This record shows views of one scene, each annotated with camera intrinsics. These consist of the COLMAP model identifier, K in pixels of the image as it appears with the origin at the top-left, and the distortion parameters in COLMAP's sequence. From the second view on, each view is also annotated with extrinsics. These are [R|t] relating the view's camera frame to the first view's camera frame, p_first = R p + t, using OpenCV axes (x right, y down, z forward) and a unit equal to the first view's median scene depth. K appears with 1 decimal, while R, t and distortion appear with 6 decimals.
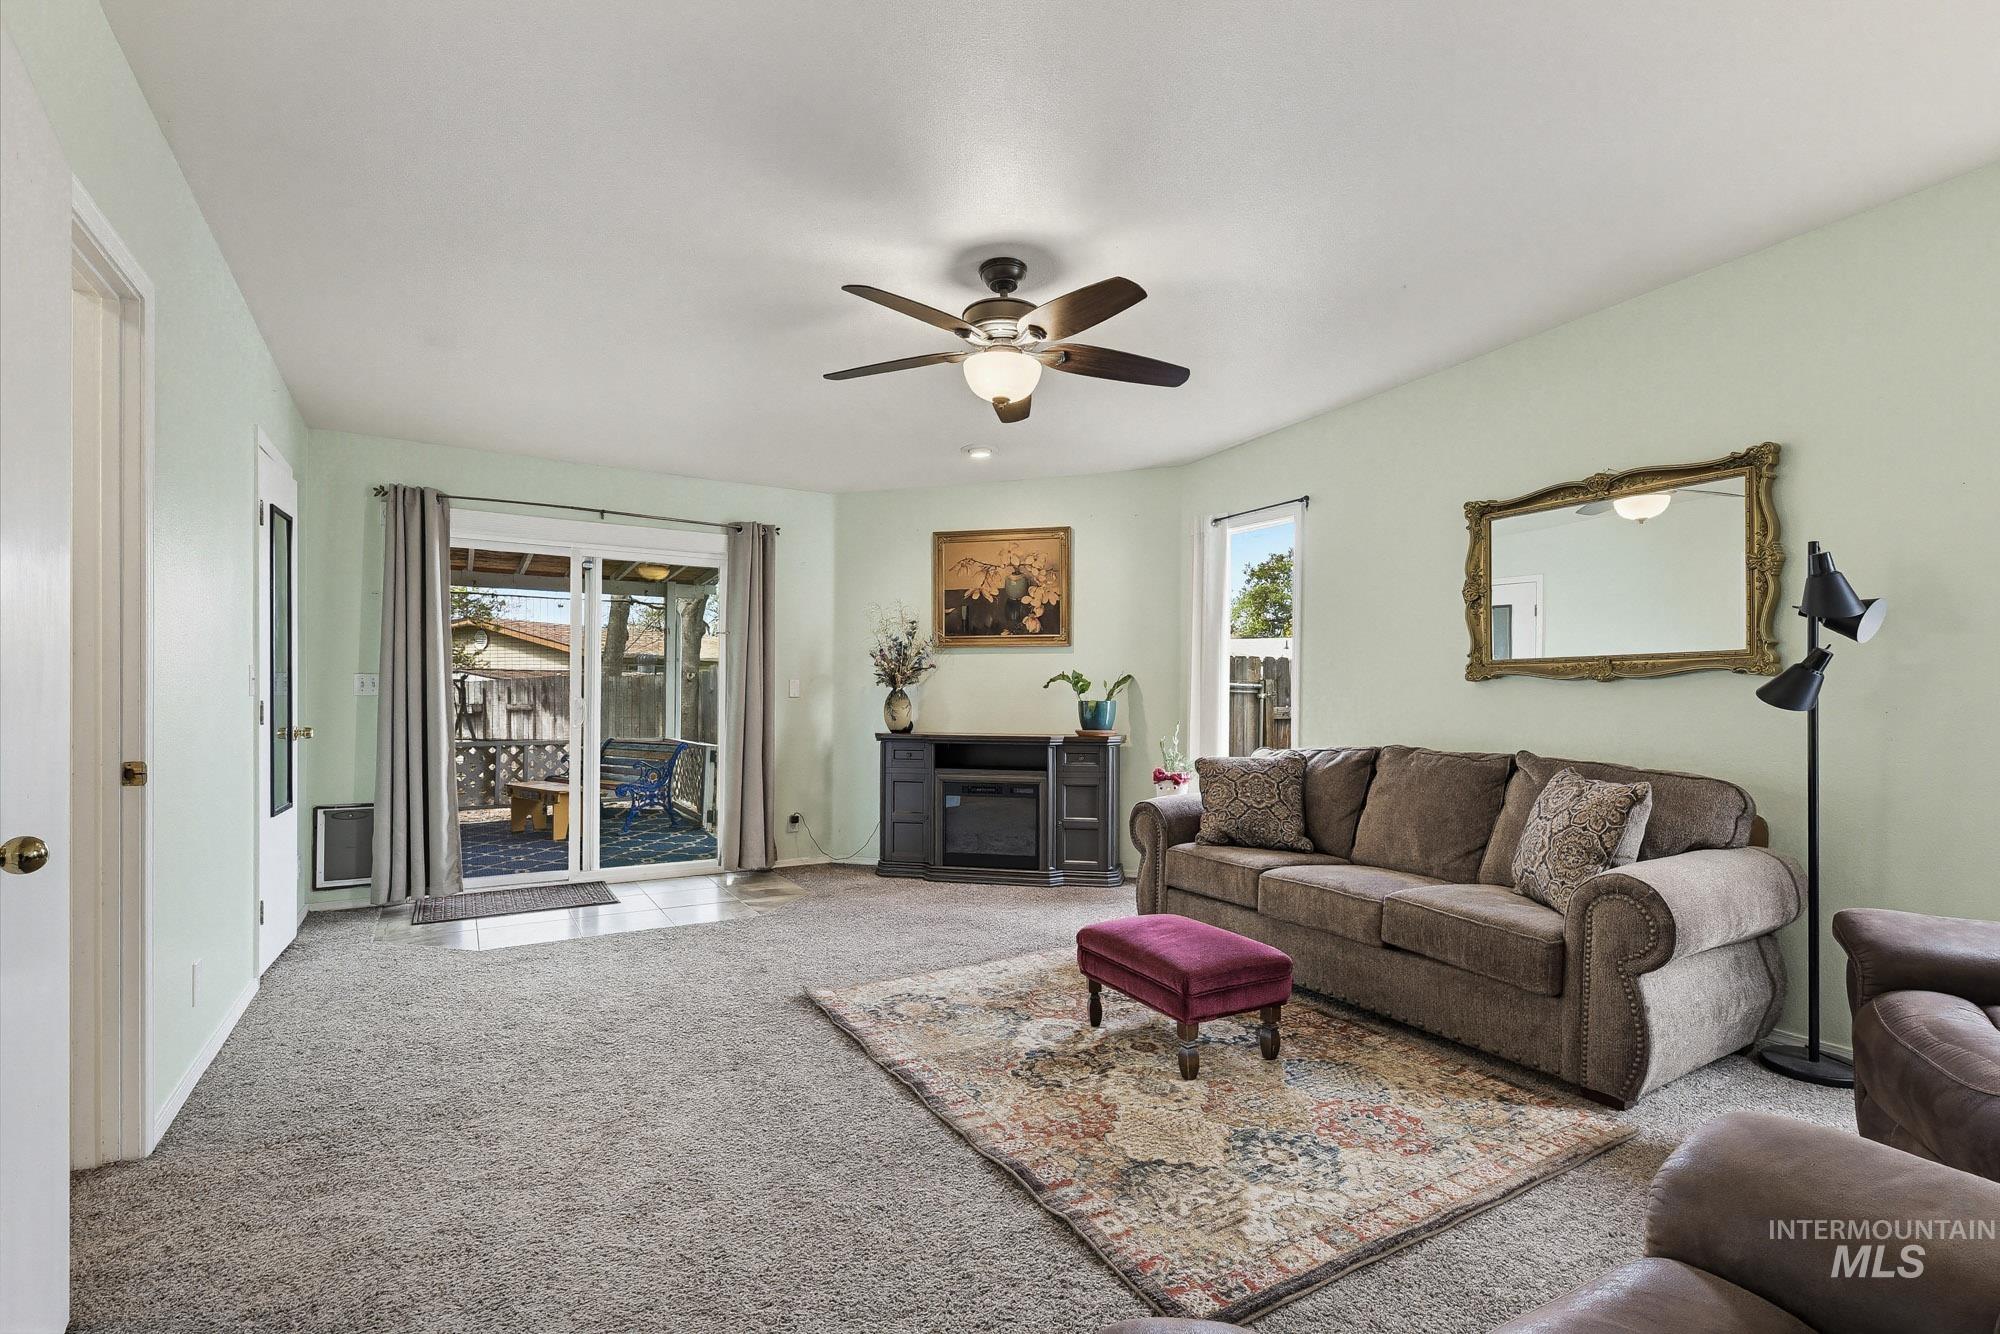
lens RADIAL K [[895.5, 0, 1003.0], [0, 895.5, 672.9], [0, 0, 1]] dist [0.000855, -0.000045]
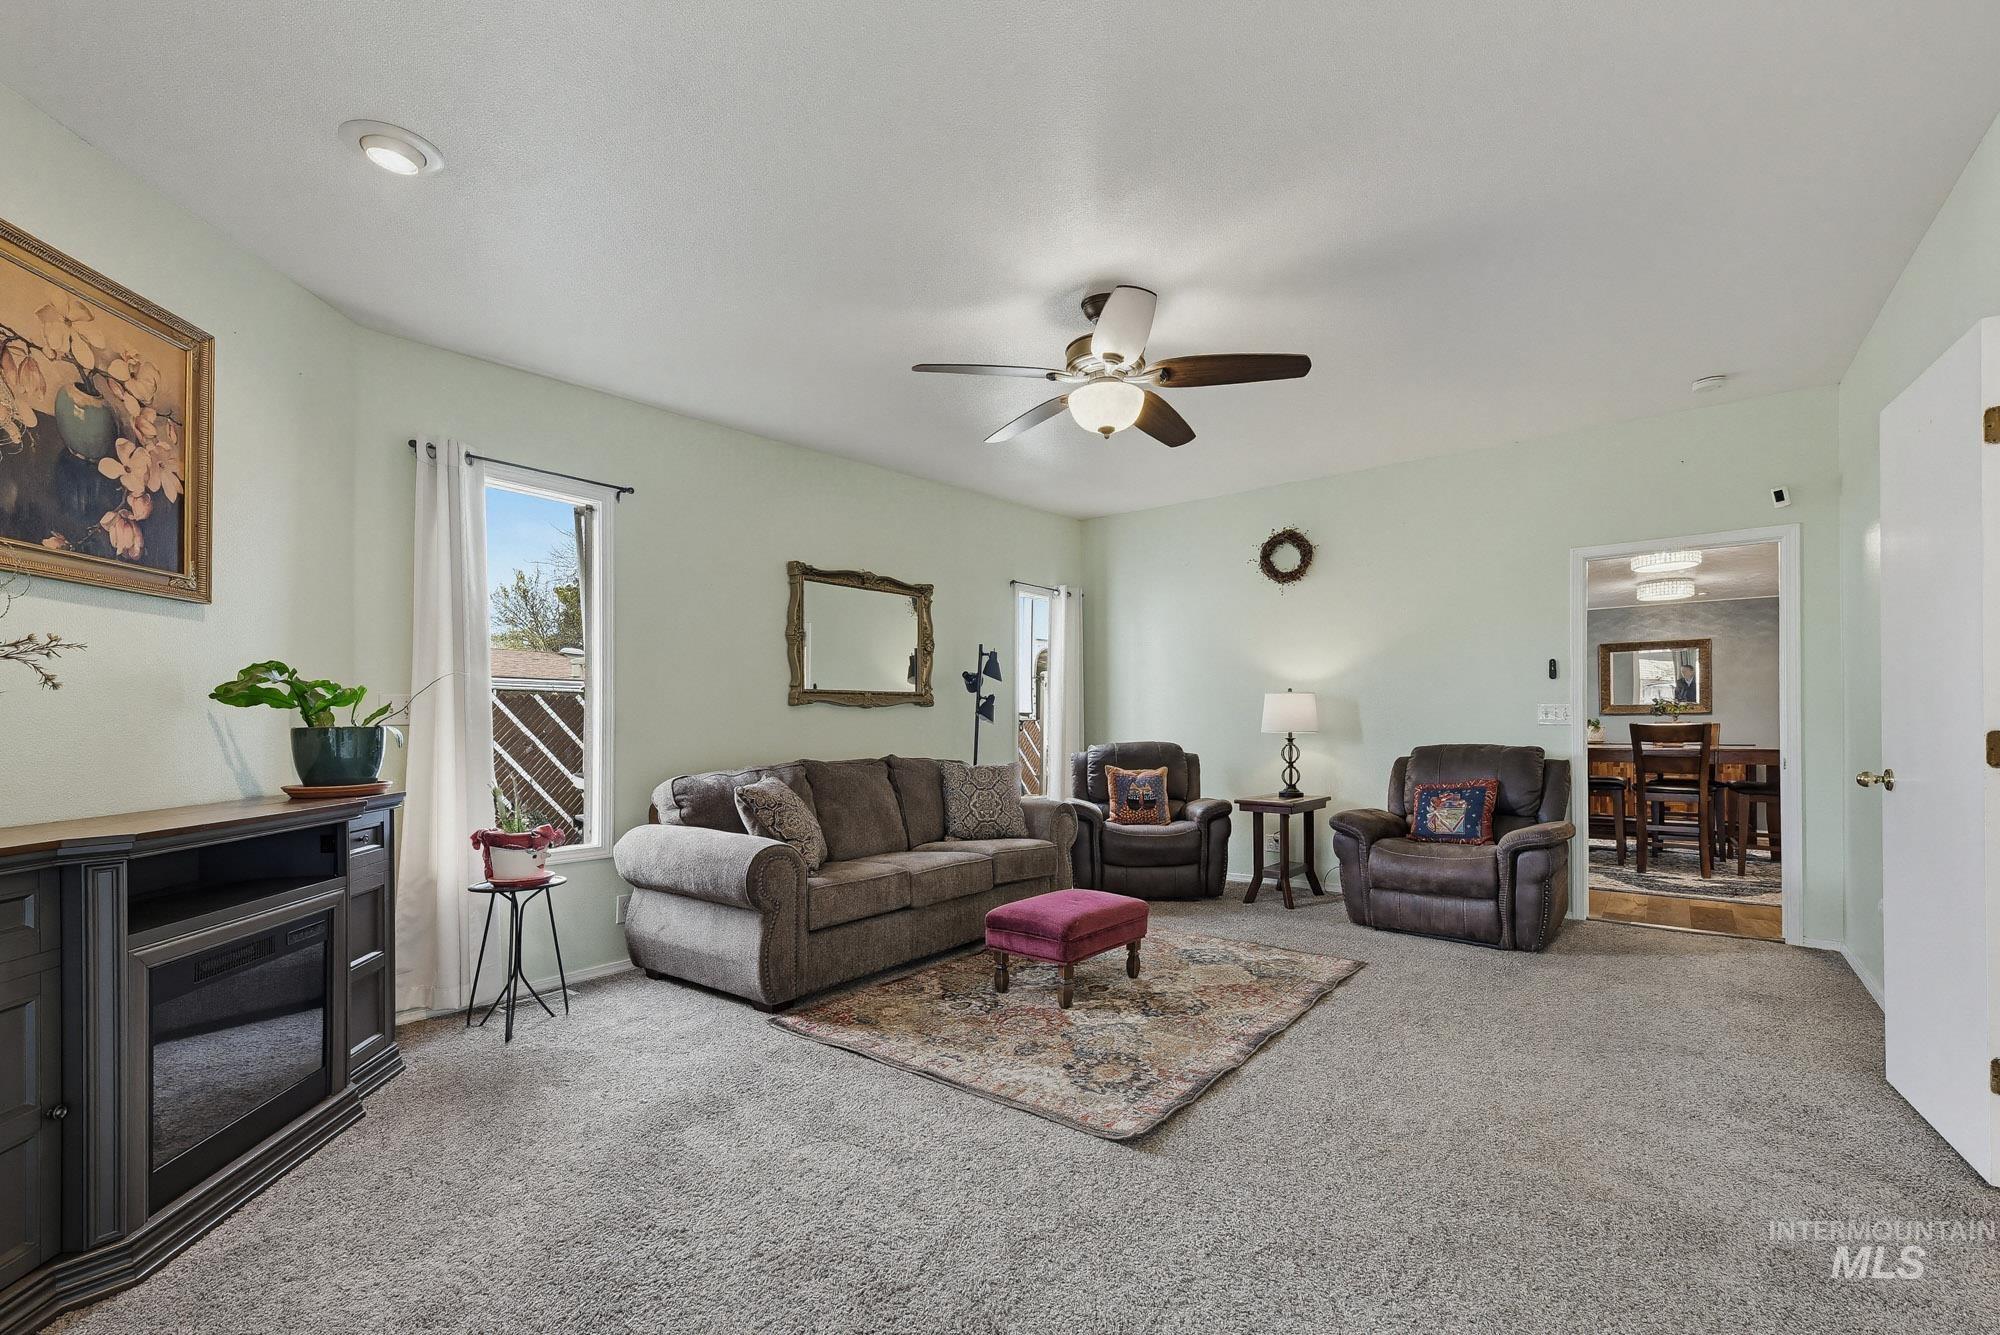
lens RADIAL K [[855.0, 0, 1007.7], [0, 855.0, 717.9], [0, 0, 1]] dist [0.012143, -0.005448]
pose [[-0.362623, -0.003210, 0.931930, -0.466859], [-0.028843, 0.999554, -0.007780, 0.018479], [-0.931490, -0.029701, -0.362554, 0.774582]]
